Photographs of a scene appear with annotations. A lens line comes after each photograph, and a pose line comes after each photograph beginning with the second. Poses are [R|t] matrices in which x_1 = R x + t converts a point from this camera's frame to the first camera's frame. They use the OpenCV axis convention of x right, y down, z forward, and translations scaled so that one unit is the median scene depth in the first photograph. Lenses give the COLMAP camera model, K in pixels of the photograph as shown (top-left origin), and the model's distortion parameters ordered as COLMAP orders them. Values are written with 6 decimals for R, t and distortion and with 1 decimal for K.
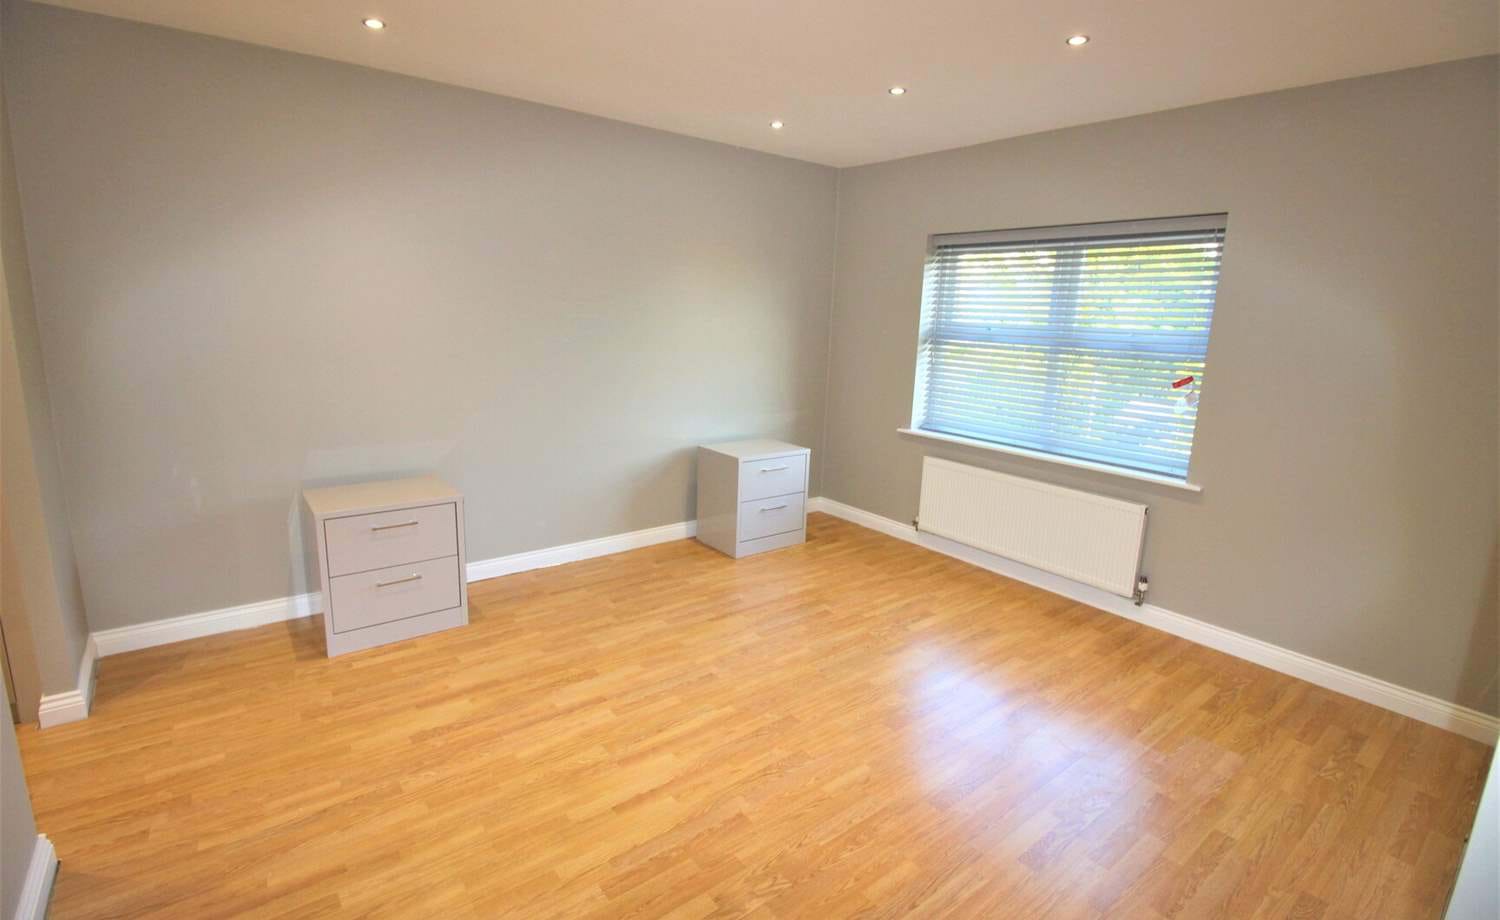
lens RADIAL K [[692.1, 0, 752.5], [0, 692.1, 460.5], [0, 0, 1]] dist [-0.006794, -0.008164]
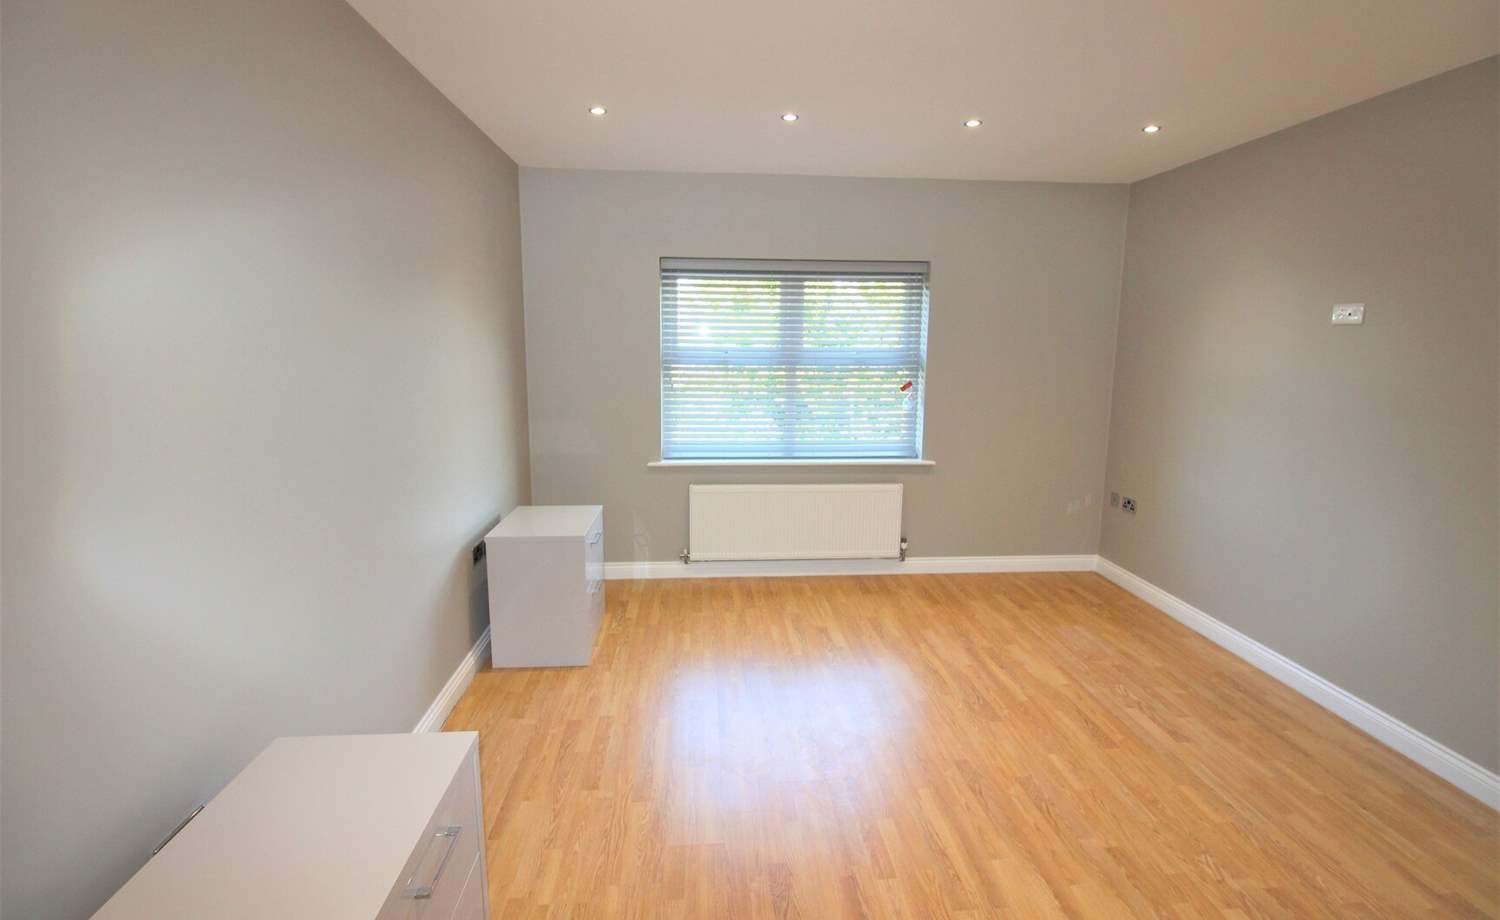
lens RADIAL K [[692.1, 0, 753.3], [0, 692.1, 451.0], [0, 0, 1]] dist [-0.006794, -0.008164]
pose [[0.551905, -0.162061, 0.818008, -0.583250], [0.185144, 0.980265, 0.069292, -0.125255], [-0.813095, 0.113206, 0.571018, 0.446244]]
